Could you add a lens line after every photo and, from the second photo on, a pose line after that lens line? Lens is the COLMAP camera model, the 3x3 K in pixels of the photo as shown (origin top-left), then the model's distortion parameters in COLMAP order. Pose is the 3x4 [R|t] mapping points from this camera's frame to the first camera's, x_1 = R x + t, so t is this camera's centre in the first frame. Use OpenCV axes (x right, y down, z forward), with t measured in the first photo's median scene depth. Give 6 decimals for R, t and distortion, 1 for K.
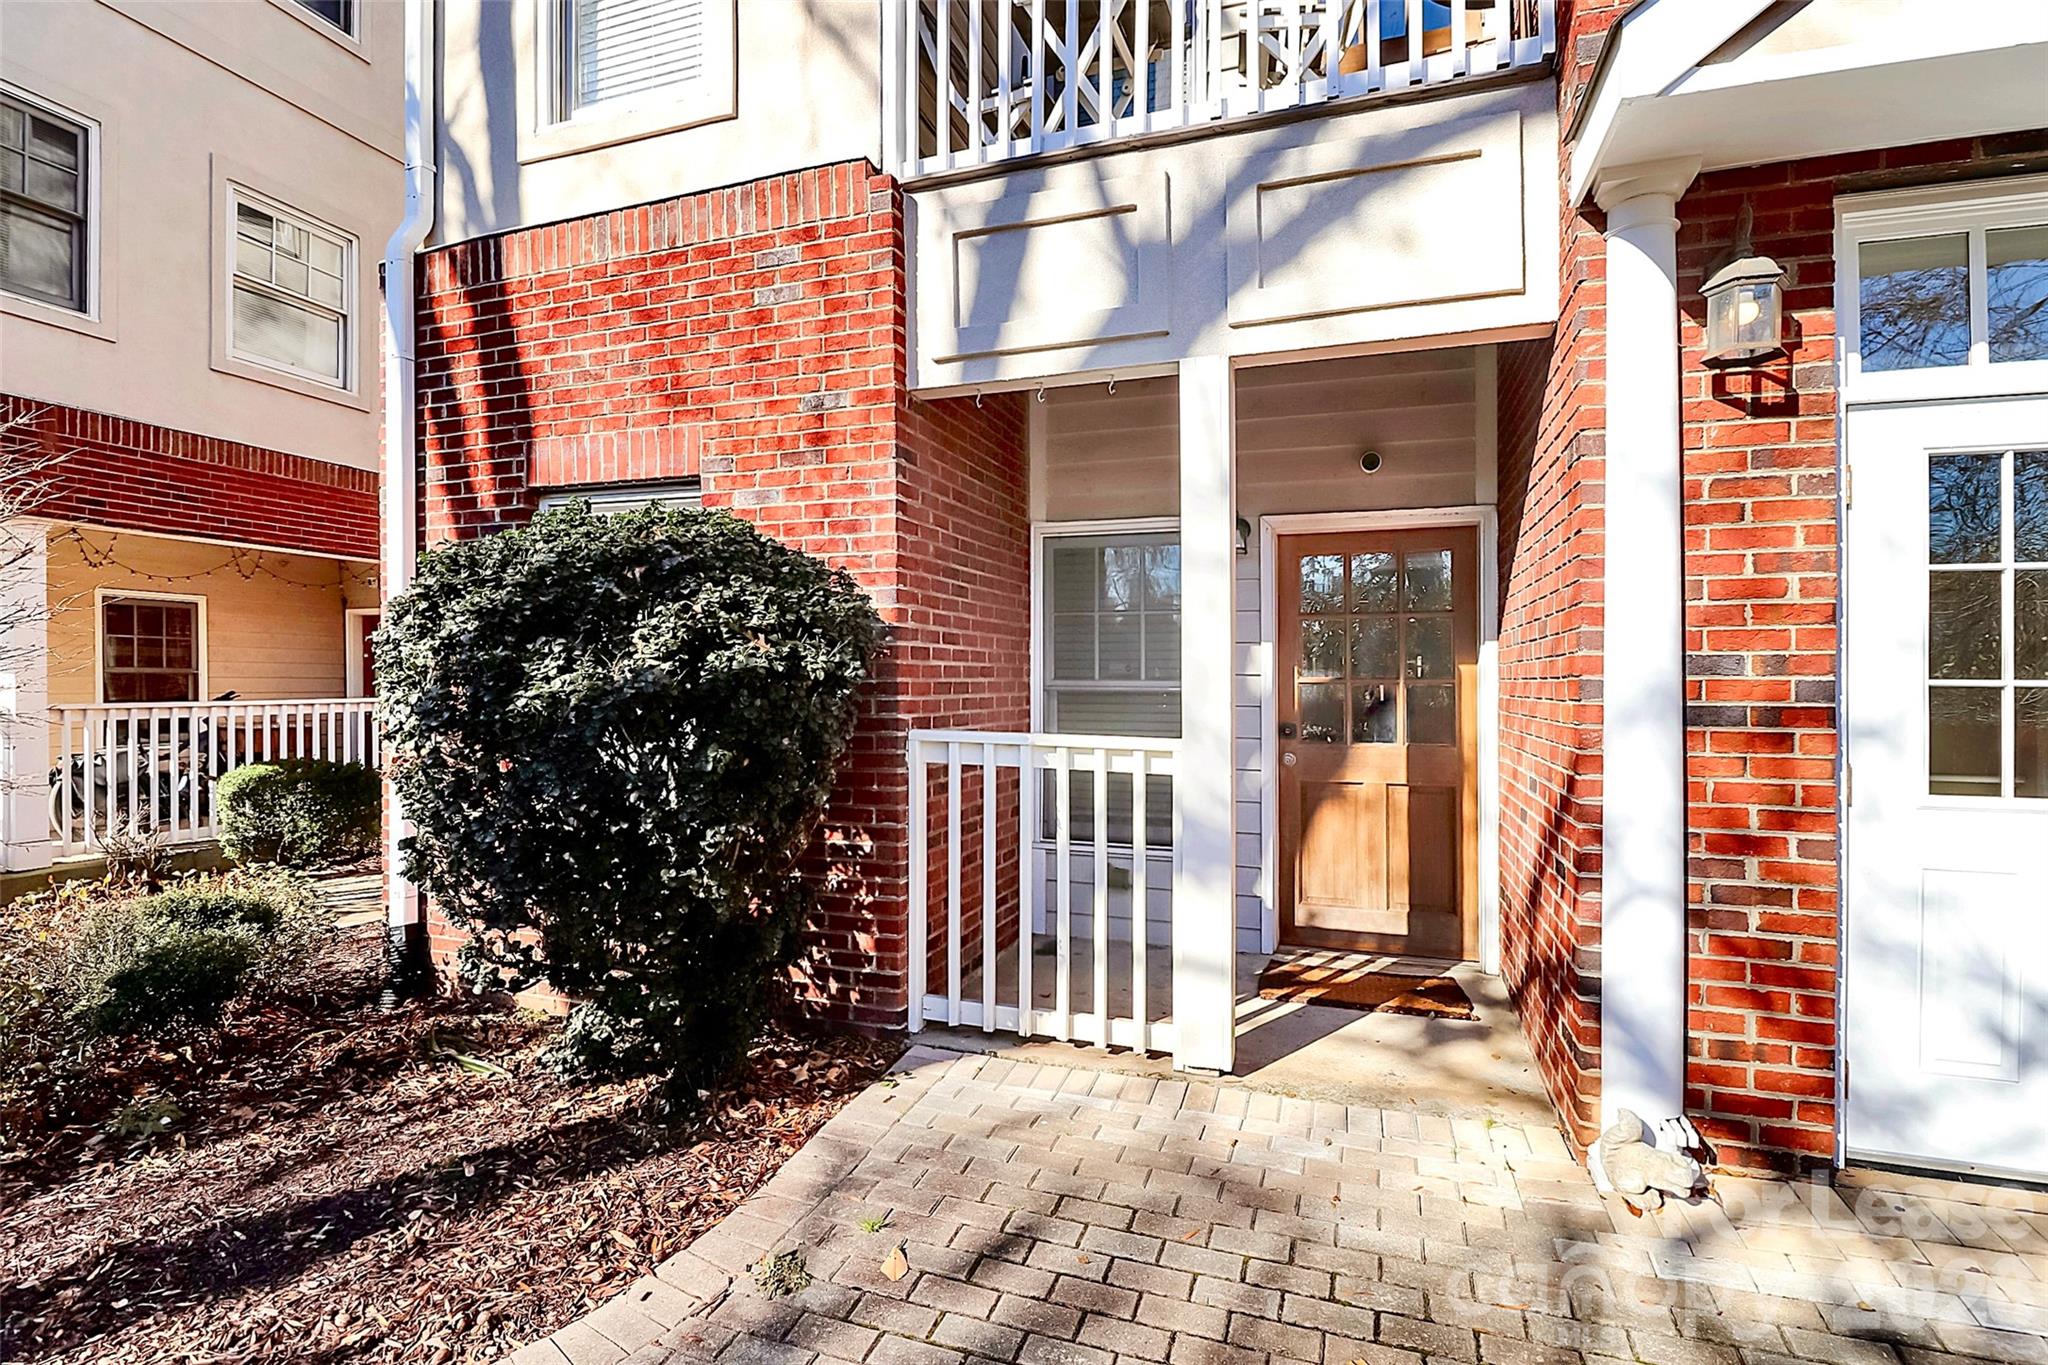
lens RADIAL K [[988.0, 0, 1025.8], [0, 988.0, 690.2], [0, 0, 1]] dist [0.000622, -0.016229]
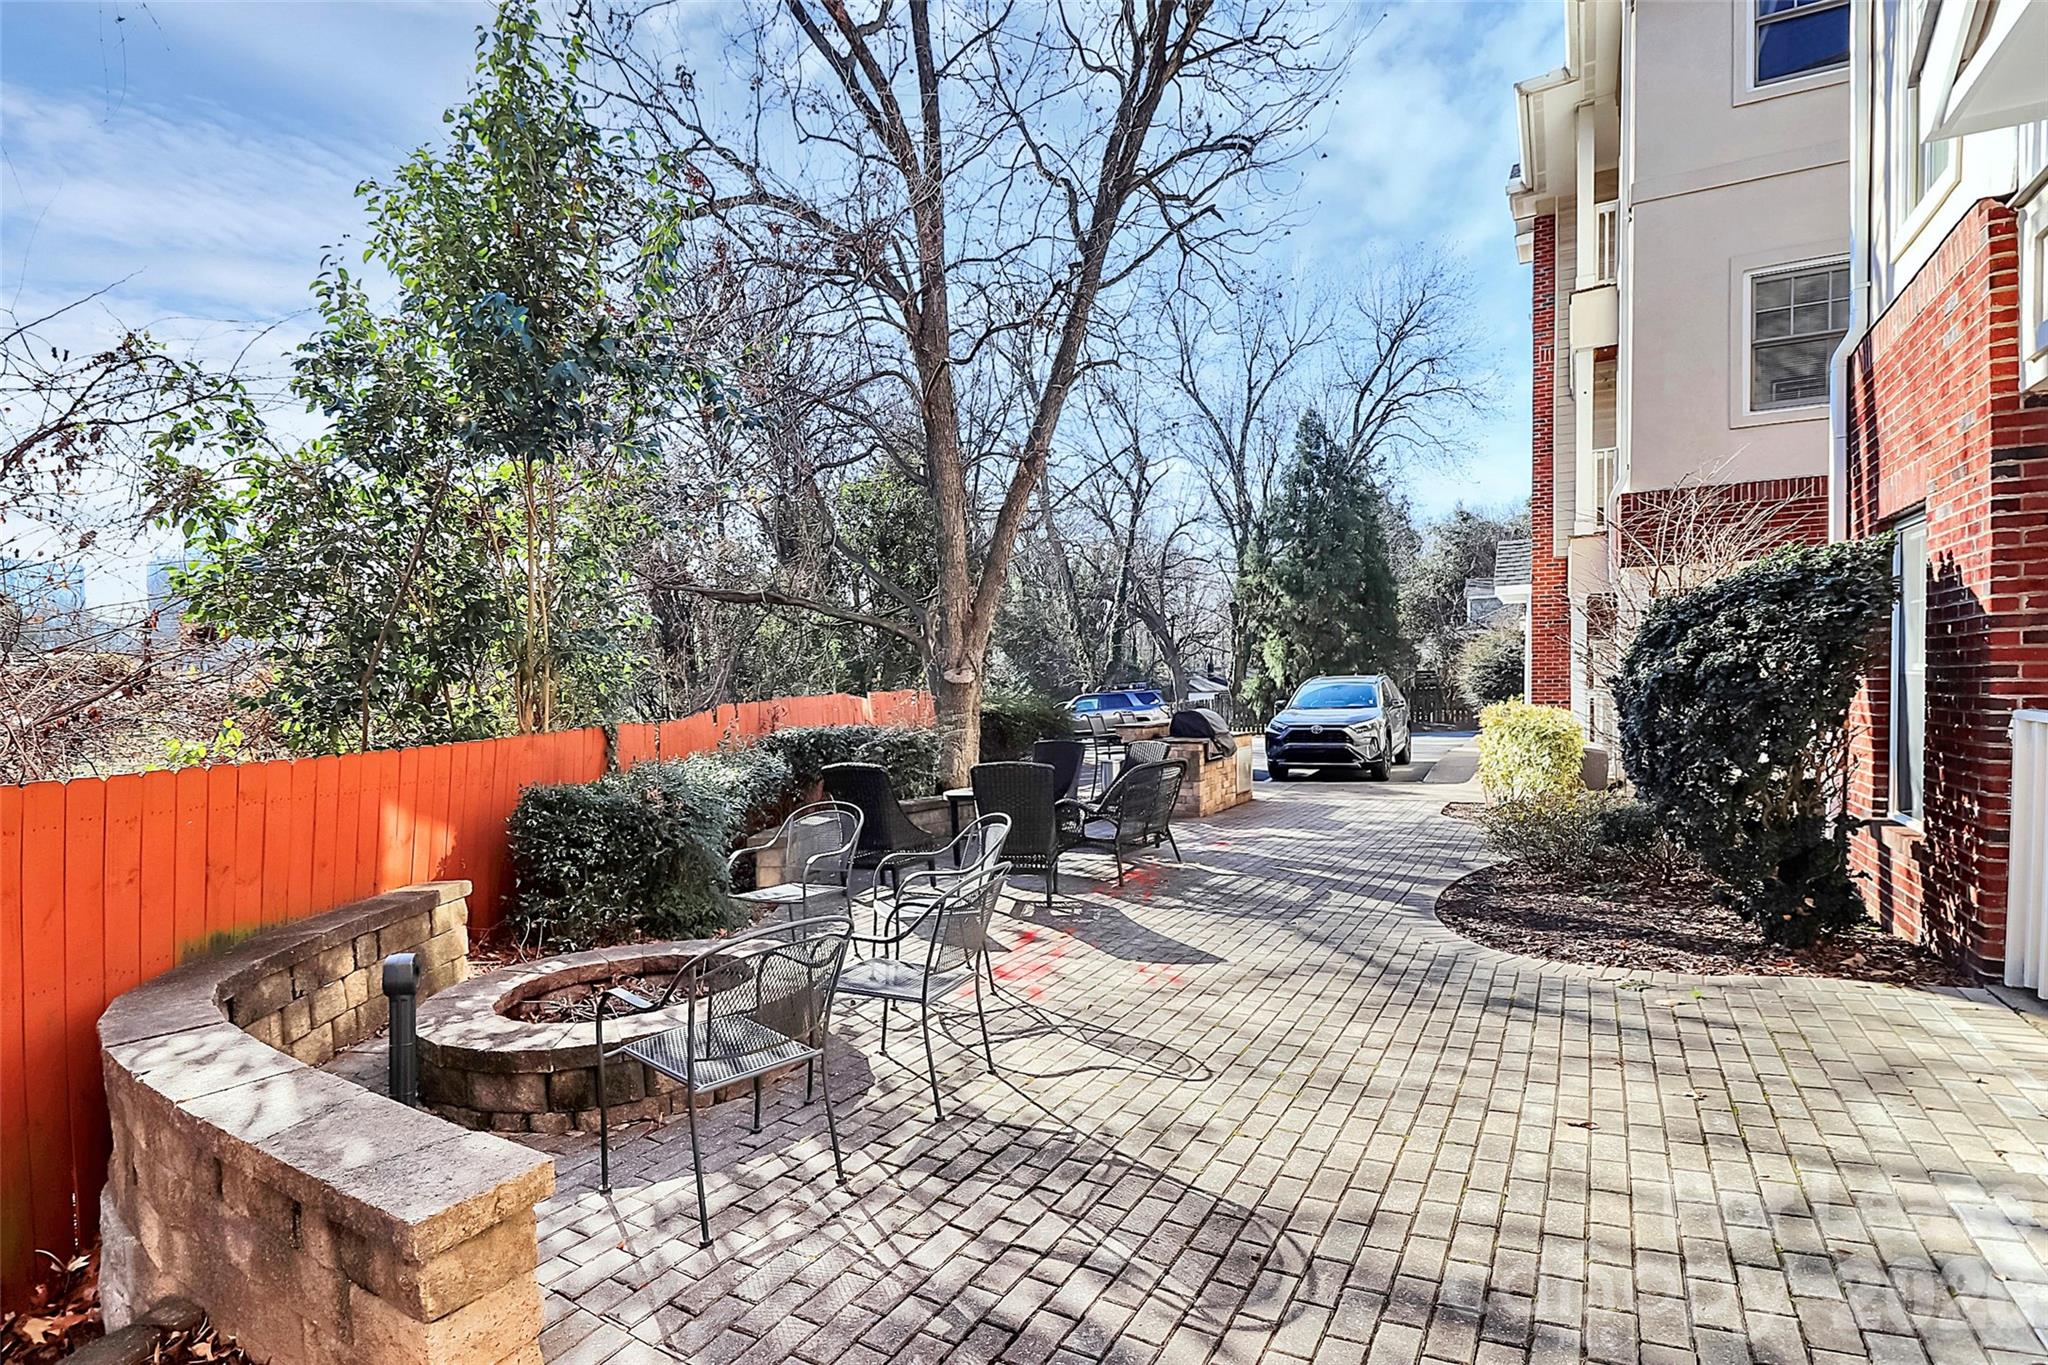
lens RADIAL K [[1000.6, 0, 1018.8], [0, 1000.6, 690.2], [0, 0, 1]] dist [-0.001621, -0.001198]
pose [[-0.173190, 0.001816, -0.984887, 1.148021], [0.015393, 0.999881, -0.000863, 0.003298], [0.984768, -0.015309, -0.173198, 0.115748]]
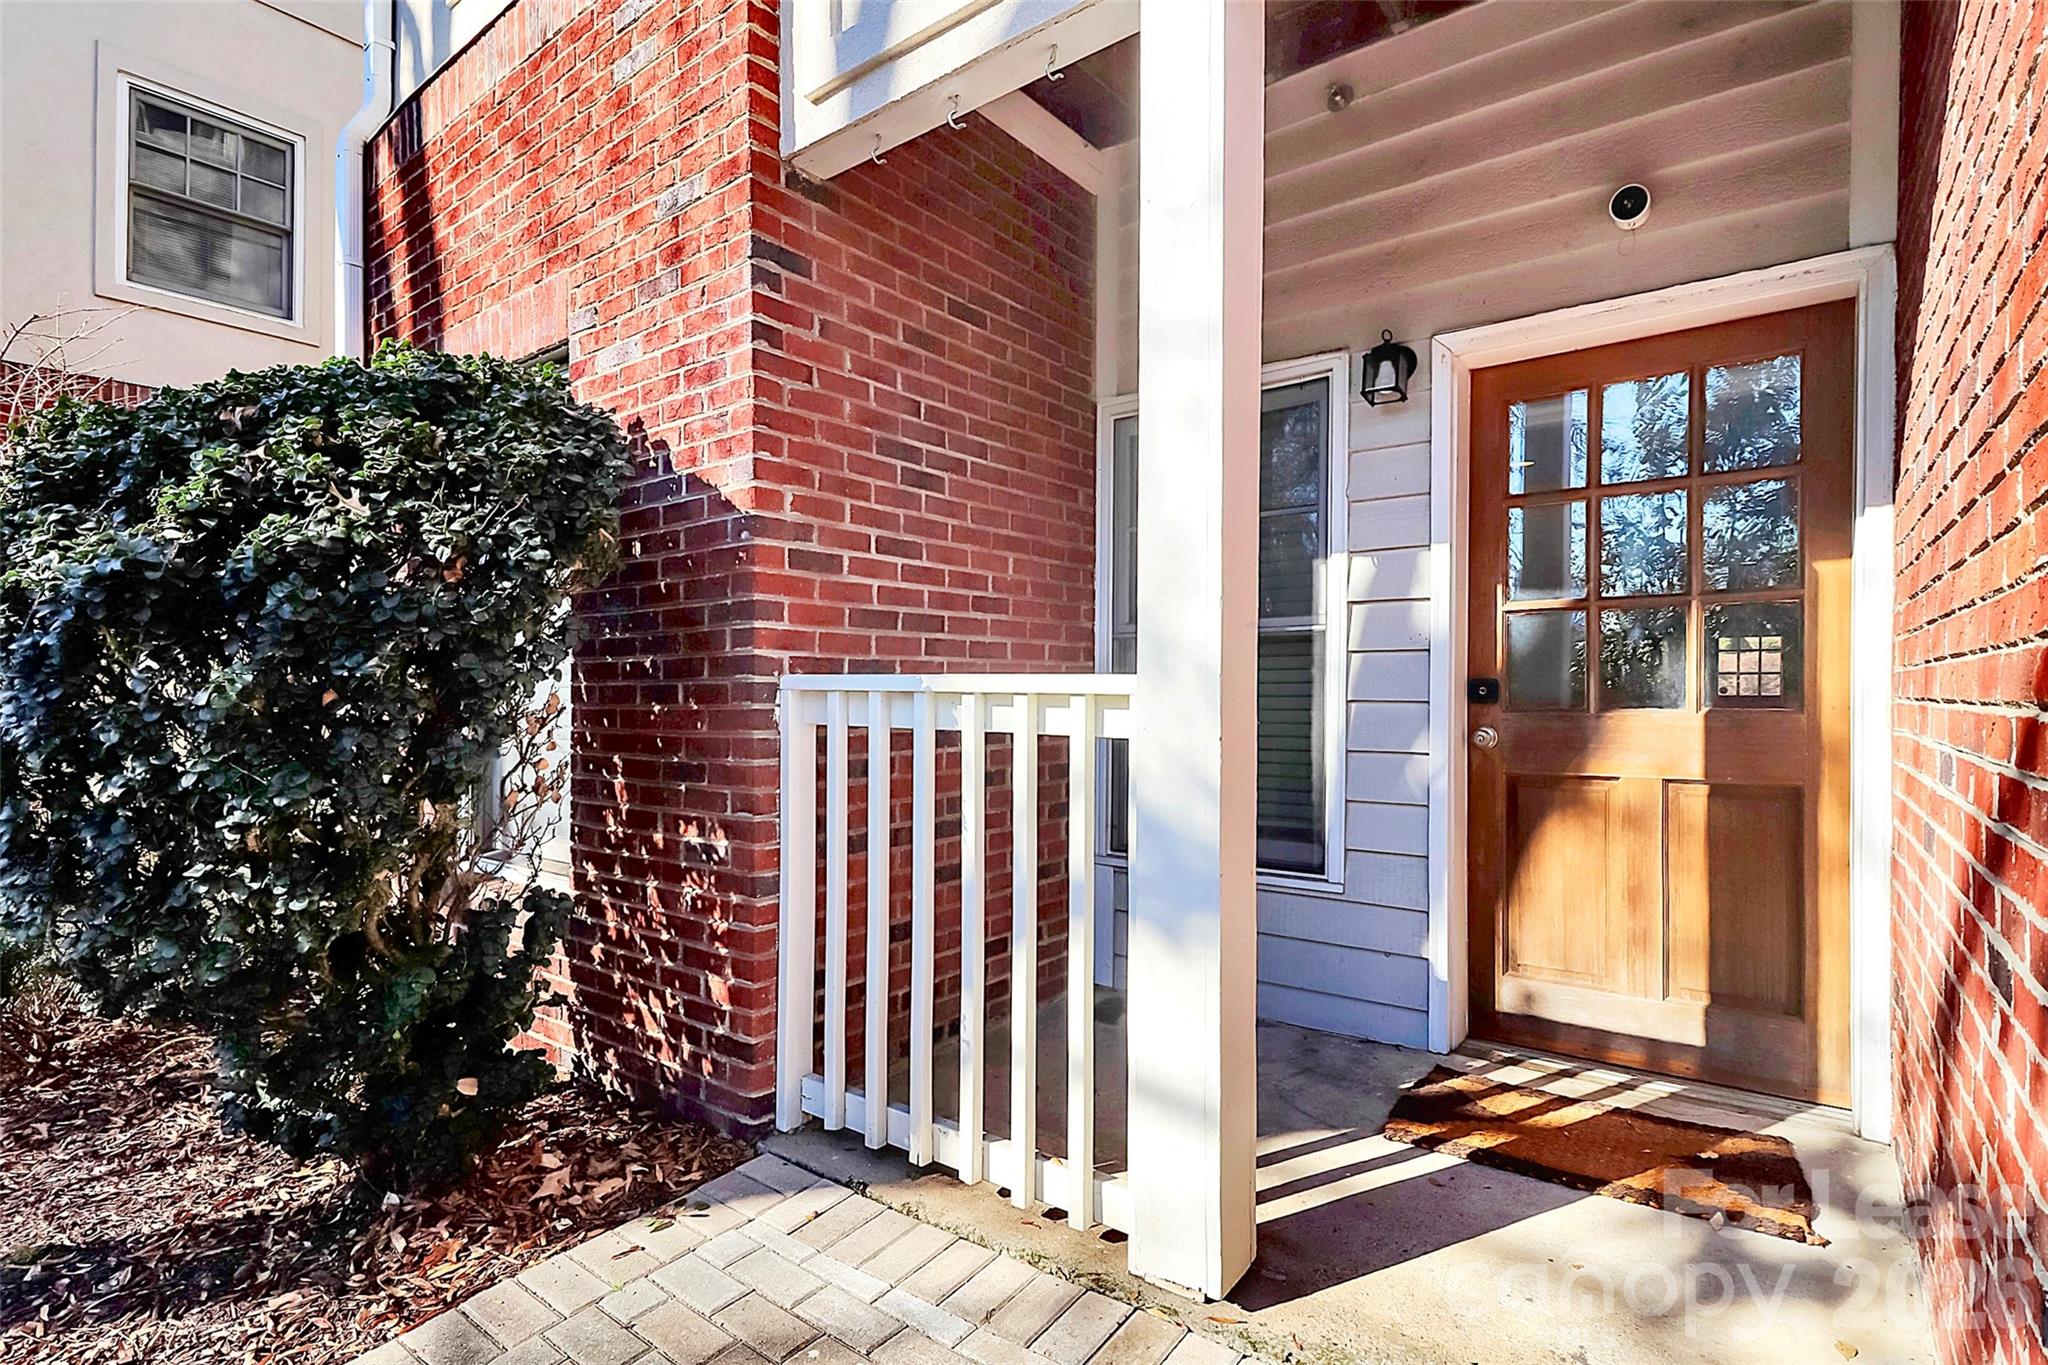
lens RADIAL K [[996.2, 0, 1022.4], [0, 996.2, 730.3], [0, 0, 1]] dist [0.001981, -0.011028]
pose [[0.946880, 0.003878, -0.321563, 0.248219], [0.004929, 0.999635, 0.026569, 0.060571], [0.321549, -0.026743, 0.946515, 0.422225]]
